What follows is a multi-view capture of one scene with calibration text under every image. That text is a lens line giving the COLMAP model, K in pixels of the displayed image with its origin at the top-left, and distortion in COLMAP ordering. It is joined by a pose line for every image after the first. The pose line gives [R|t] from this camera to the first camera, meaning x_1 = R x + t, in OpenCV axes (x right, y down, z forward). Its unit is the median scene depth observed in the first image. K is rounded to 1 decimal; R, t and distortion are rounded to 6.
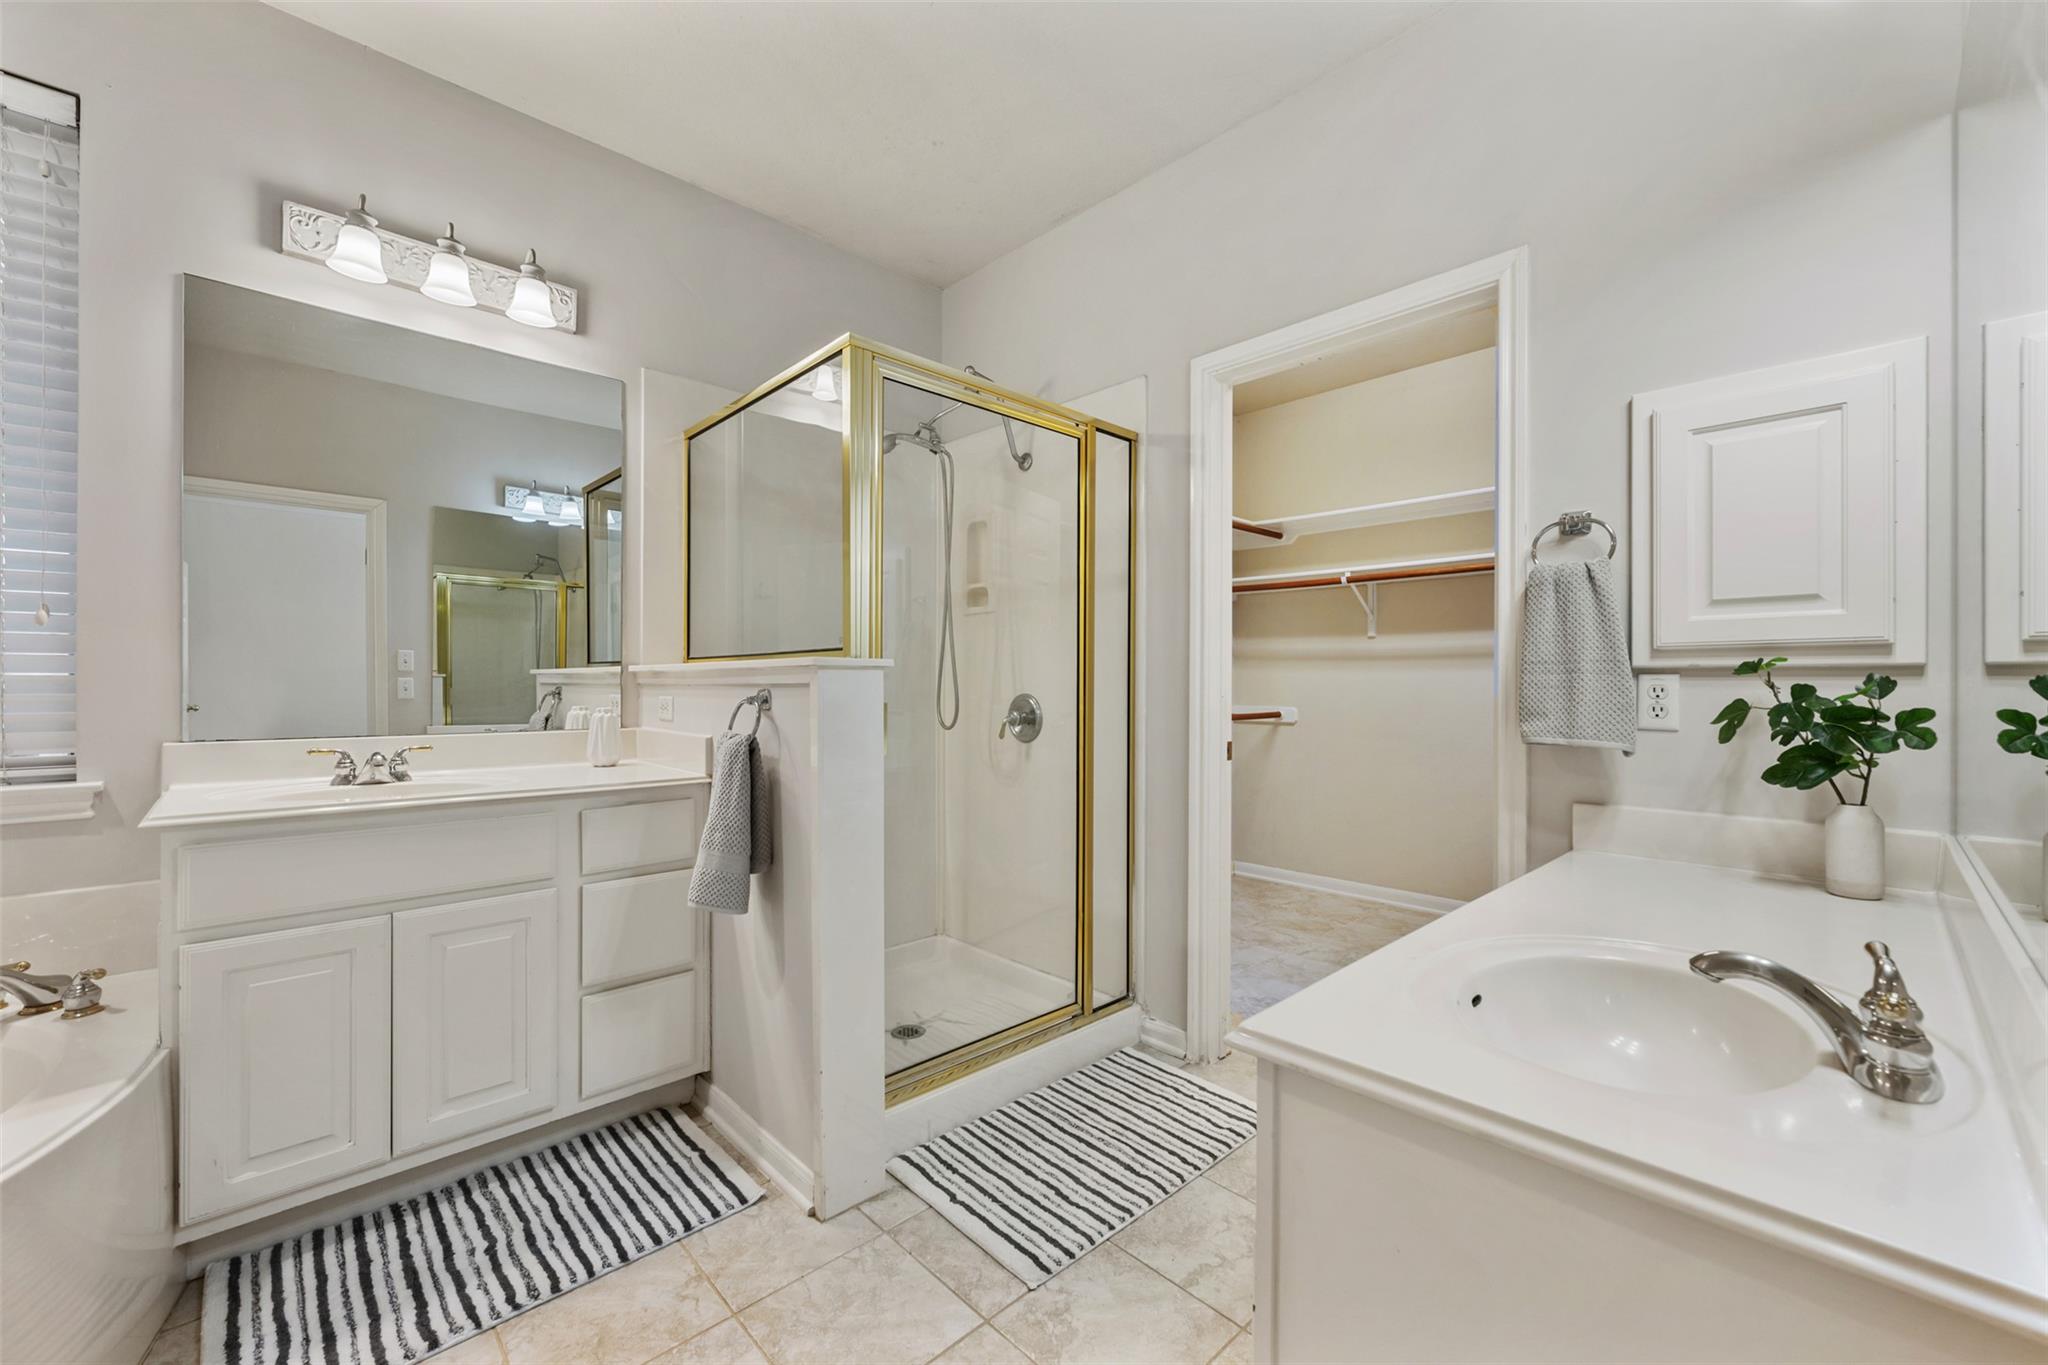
lens RADIAL K [[802.0, 0, 1014.0], [0, 802.0, 686.0], [0, 0, 1]] dist [-0.004150, 0.001160]
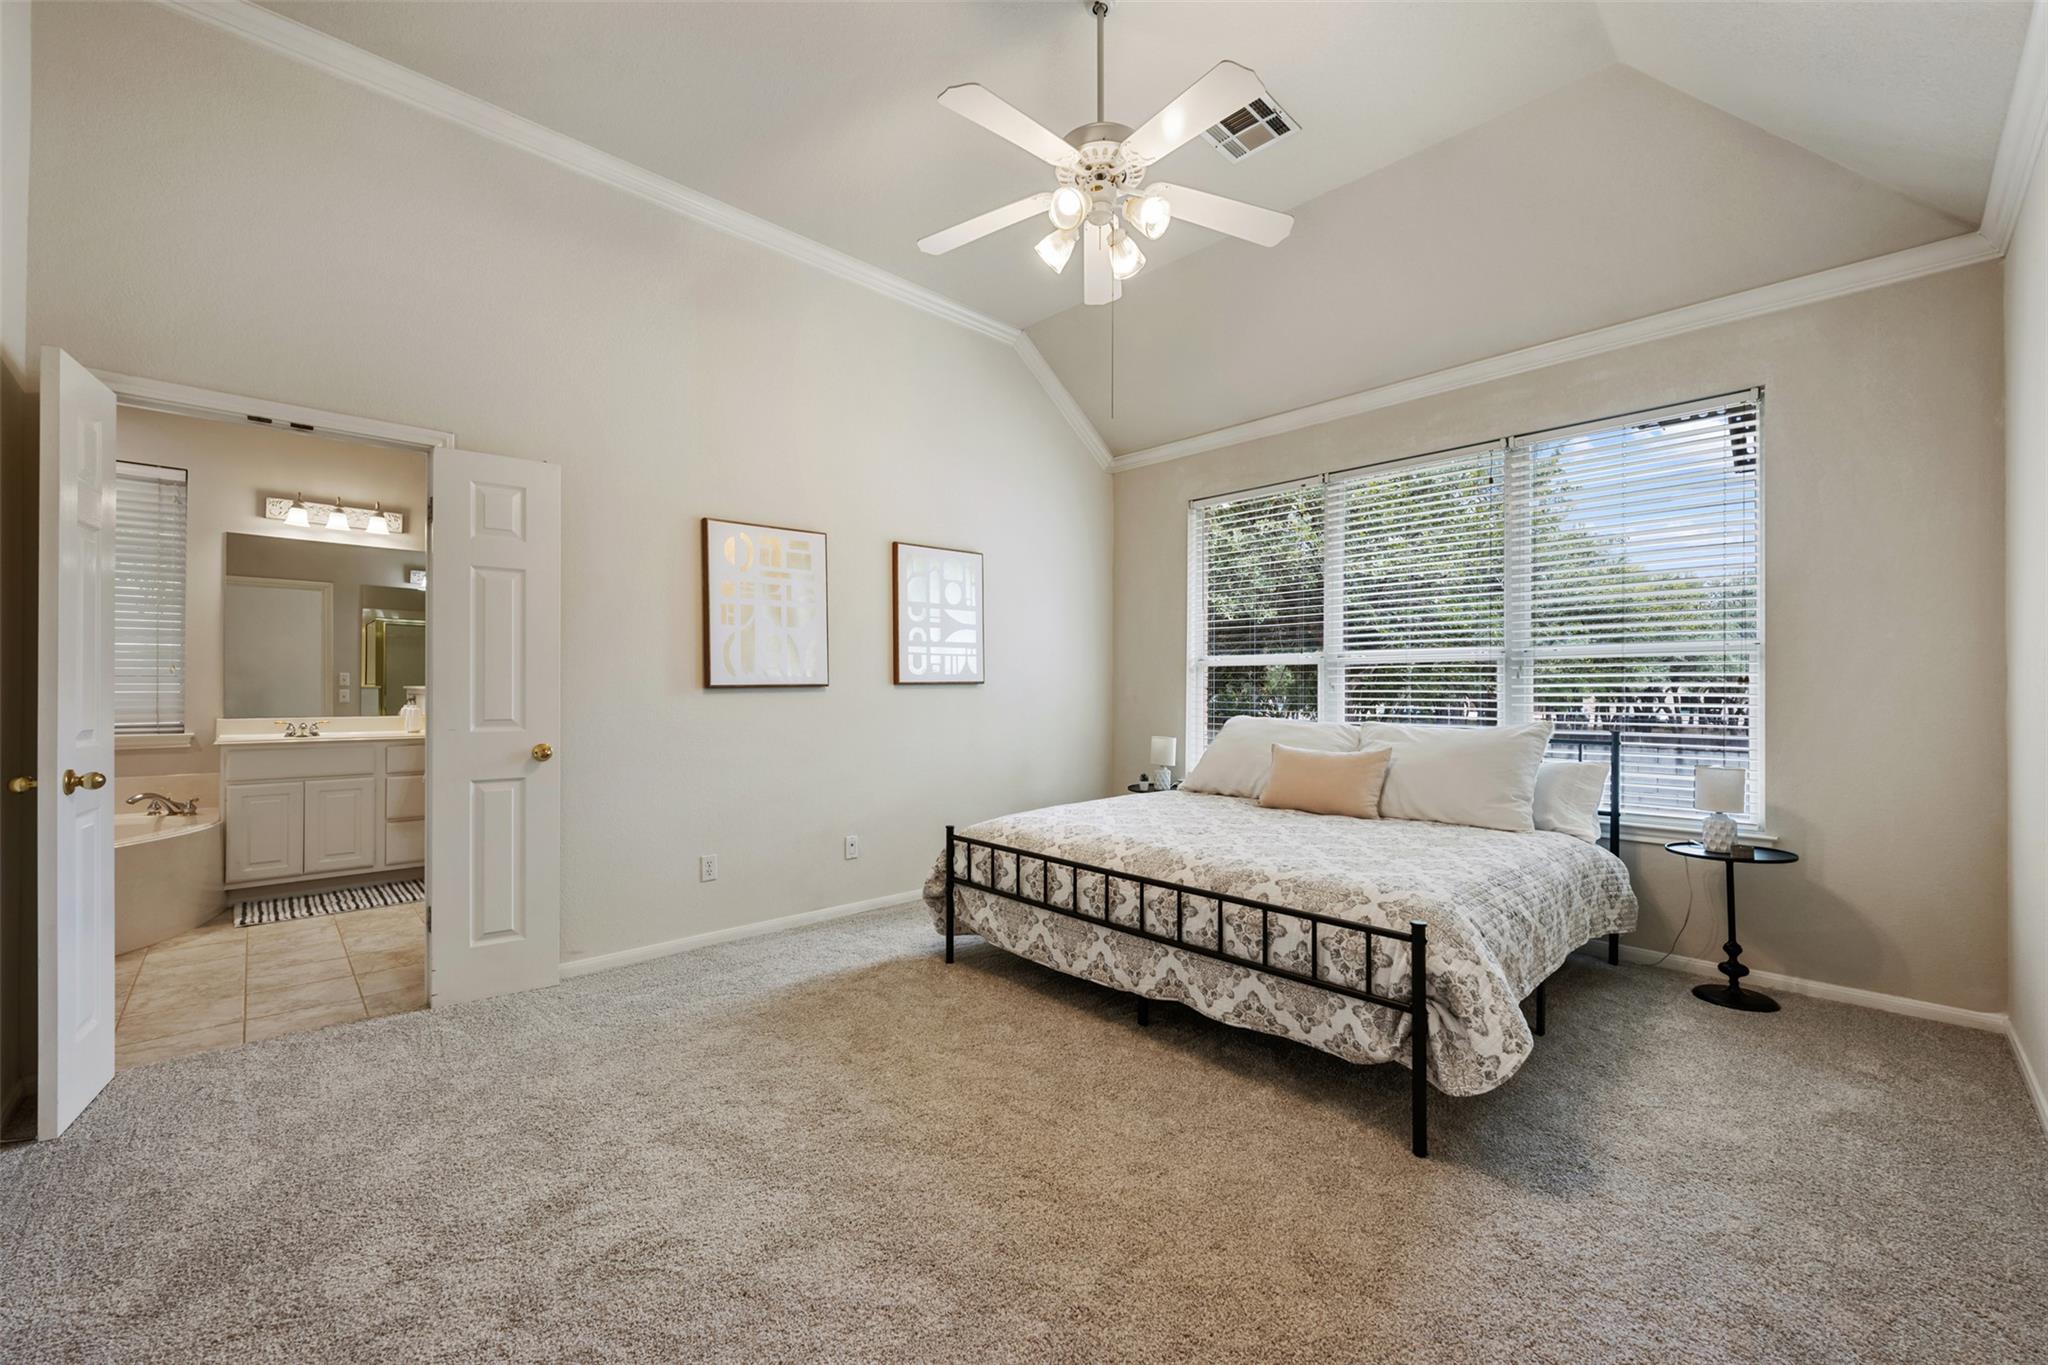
lens RADIAL K [[802.0, 0, 1028.6], [0, 802.0, 684.5], [0, 0, 1]] dist [-0.004150, 0.001160]
pose [[0.999956, 0.000418, 0.009403, 1.383316], [-0.000352, 0.999975, -0.007018, -0.018135], [-0.009405, 0.007014, 0.999931, -1.452512]]
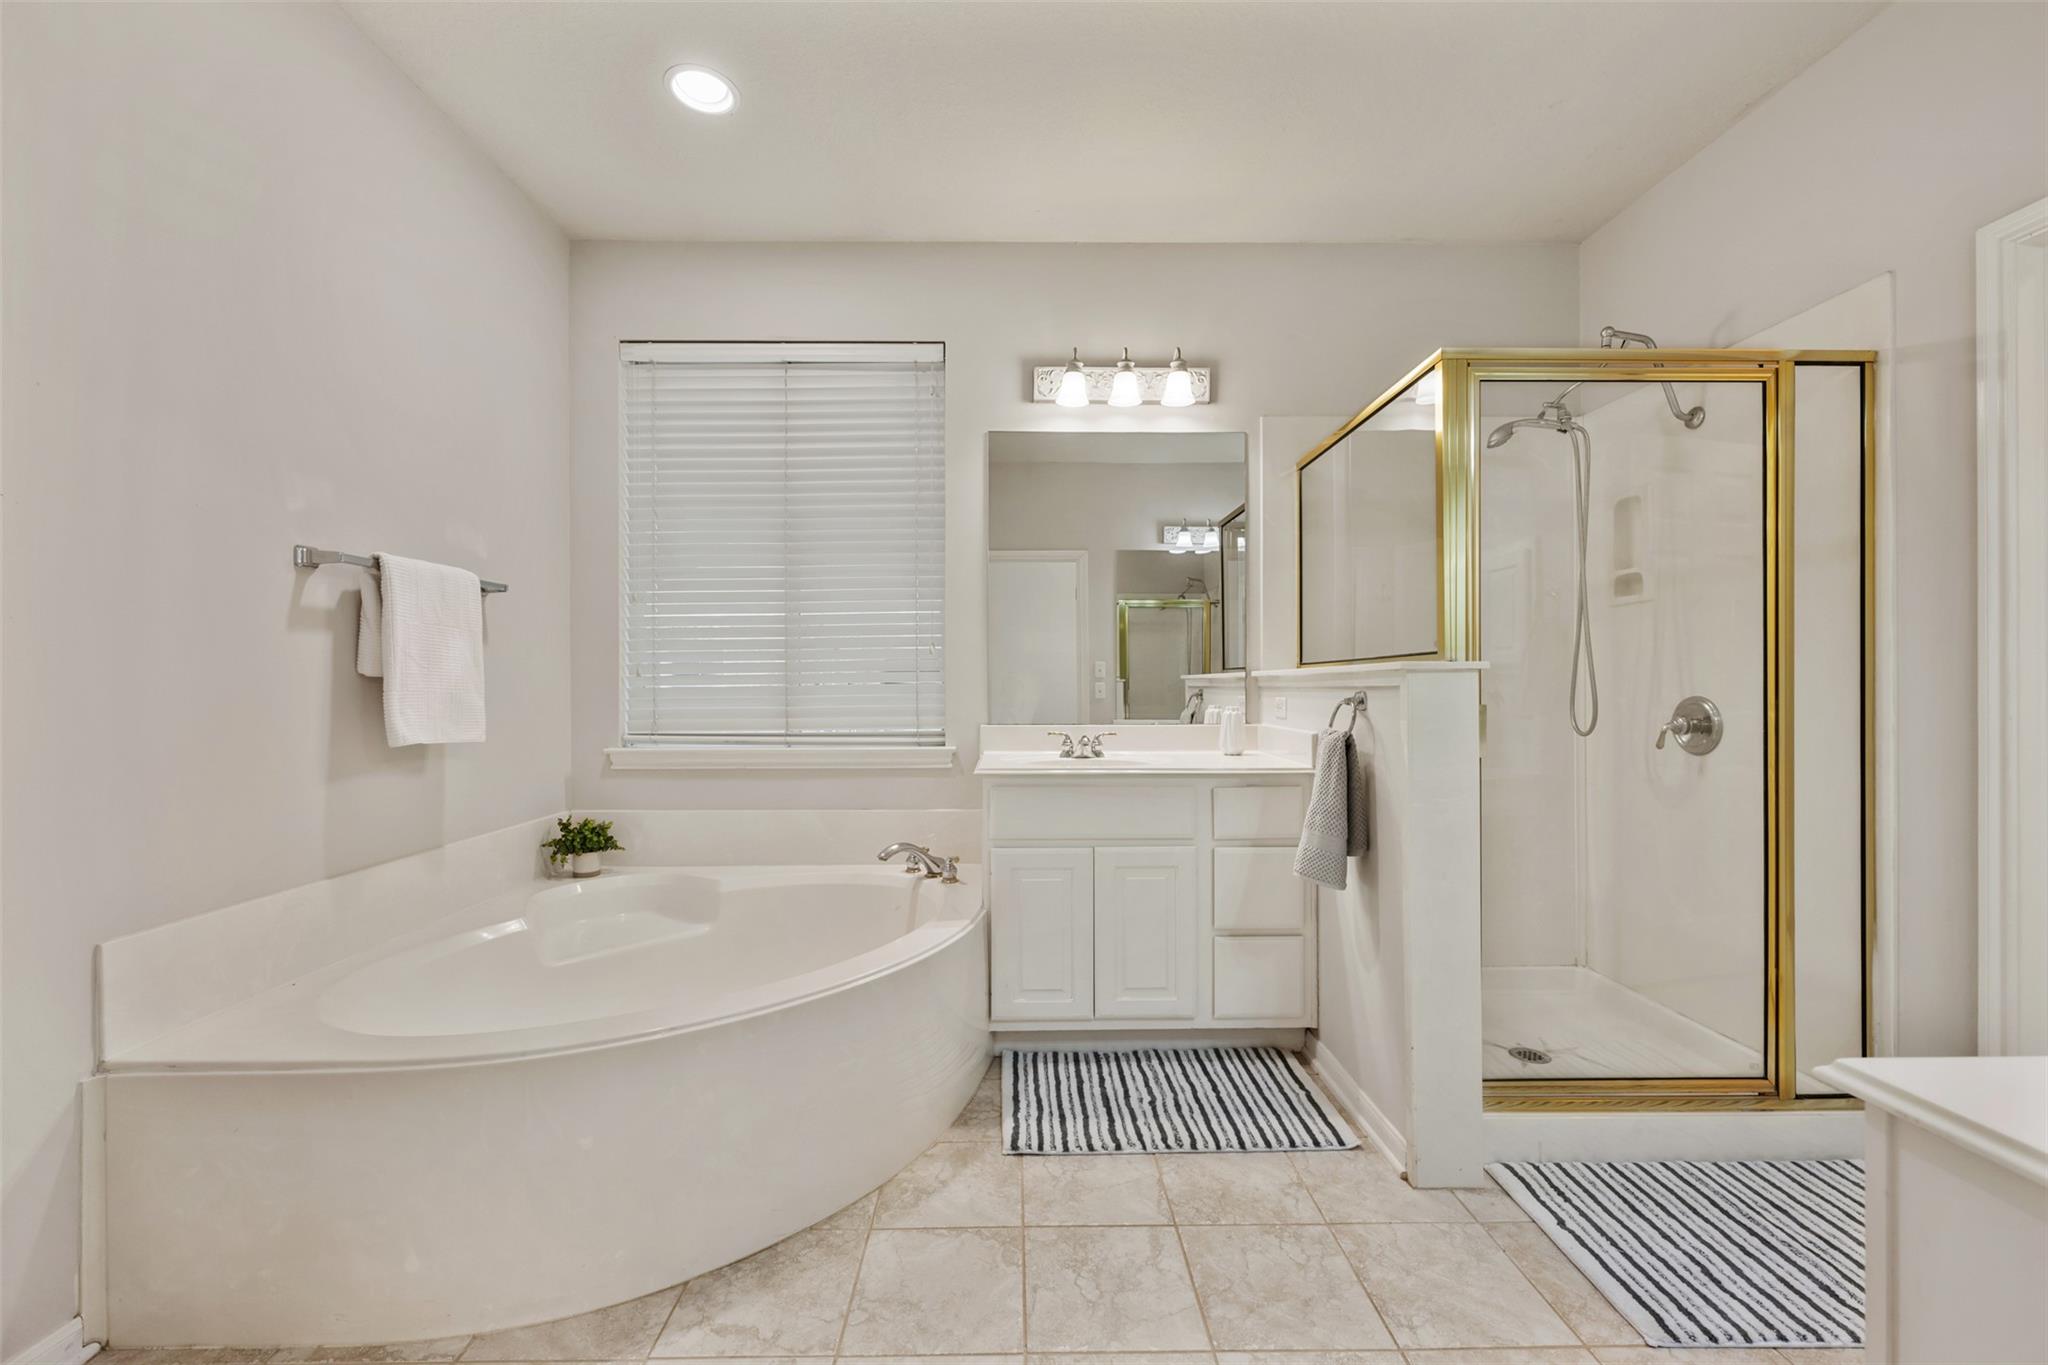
lens RADIAL K [[802.0, 0, 1028.9], [0, 802.0, 683.1], [0, 0, 1]] dist [-0.004150, 0.001160]
pose [[0.740236, -0.007205, -0.672308, 0.091359], [0.003776, 0.999971, -0.006559, -0.001843], [0.672336, 0.002317, 0.740242, -0.124497]]
